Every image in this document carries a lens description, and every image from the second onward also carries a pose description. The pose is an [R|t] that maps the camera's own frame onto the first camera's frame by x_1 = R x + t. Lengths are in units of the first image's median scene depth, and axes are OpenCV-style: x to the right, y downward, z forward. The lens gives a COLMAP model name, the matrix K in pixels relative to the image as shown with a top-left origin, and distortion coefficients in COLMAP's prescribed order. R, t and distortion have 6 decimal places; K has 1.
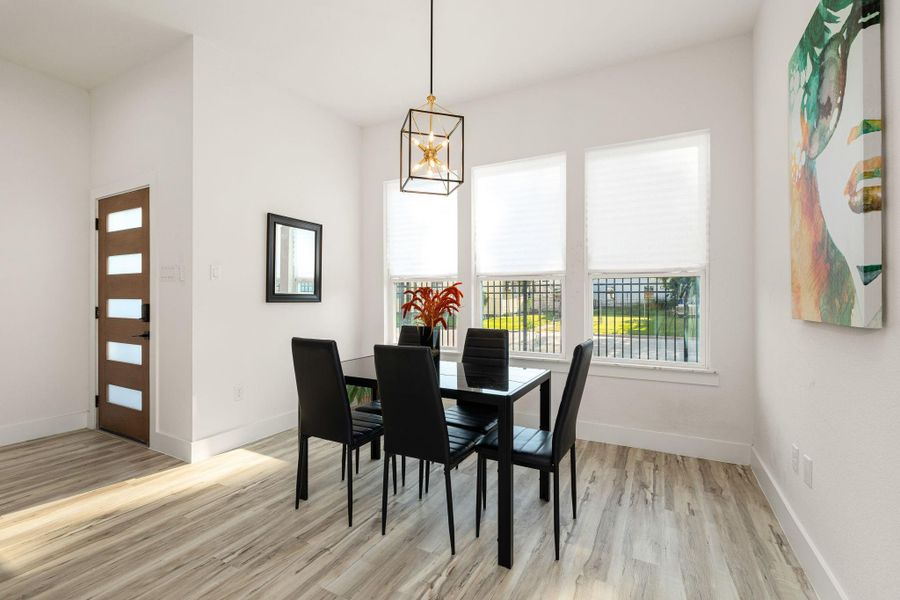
lens RADIAL K [[405.0, 0, 443.9], [0, 405.0, 295.2], [0, 0, 1]] dist [0.001199, 0.000257]
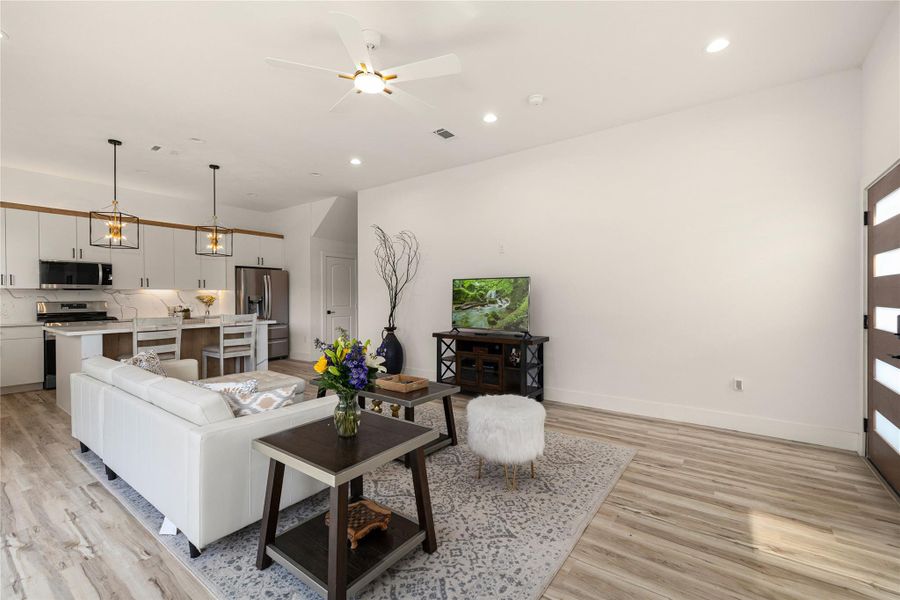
lens RADIAL K [[385.6, 0, 446.7], [0, 385.6, 297.9], [0, 0, 1]] dist [0.001541, 0.000116]
pose [[-0.138006, 0.002003, -0.990429, 0.091846], [0.008248, 0.999966, 0.000873, -0.018944], [0.990397, -0.008049, -0.138018, 0.293822]]
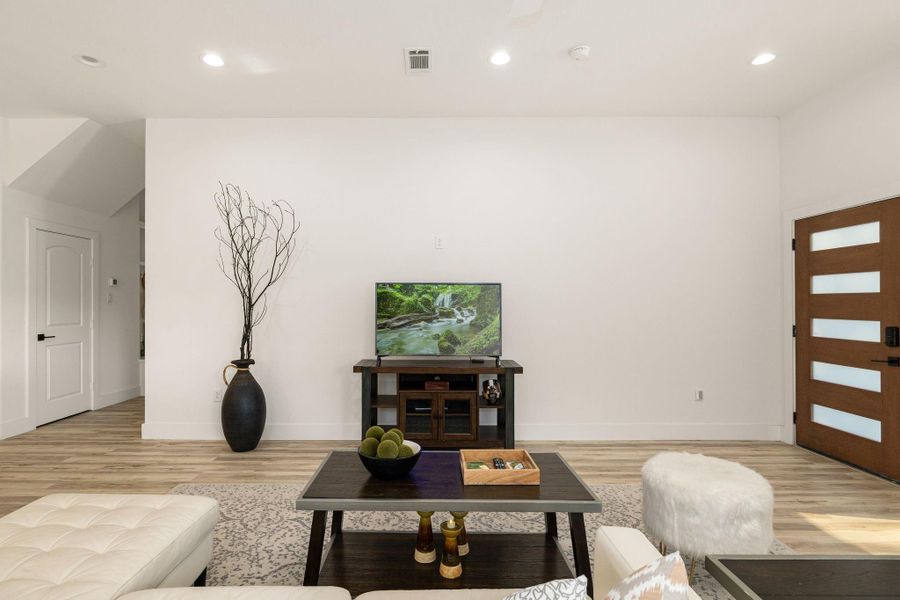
lens RADIAL K [[436.7, 0, 424.6], [0, 436.7, 301.1], [0, 0, 1]] dist [-0.004258, -0.000356]
pose [[0.476583, -0.005908, -0.879110, -0.416901], [0.004710, 0.999980, -0.004167, -0.040286], [0.879117, -0.002155, 0.476601, -0.425363]]
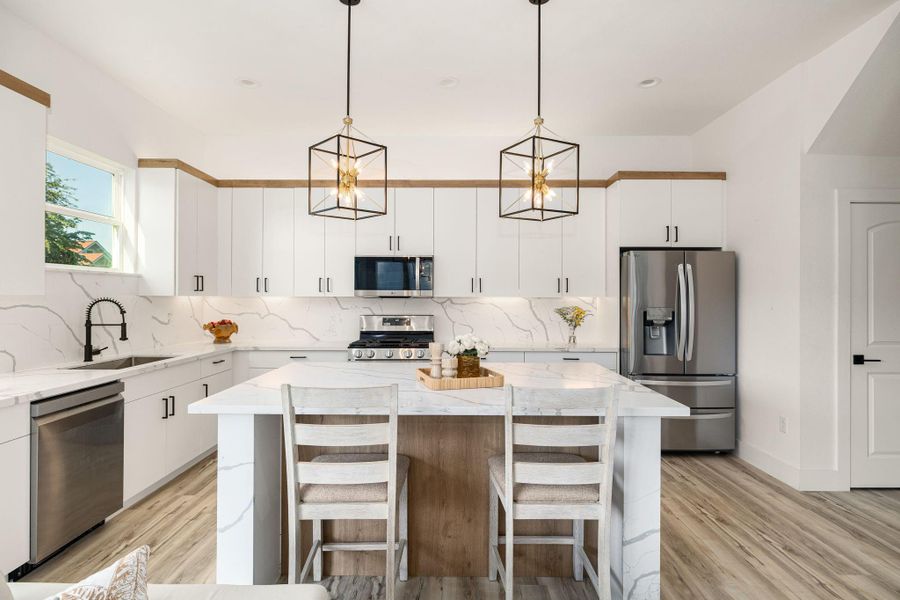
lens RADIAL K [[479.4, 0, 451.2], [0, 479.4, 295.8], [0, 0, 1]] dist [0.001072, 0.000404]
pose [[-0.877884, -0.003787, -0.478859, -1.006767], [-0.000800, 0.999979, -0.006442, -0.072207], [0.478873, -0.005272, -0.877868, -0.333787]]
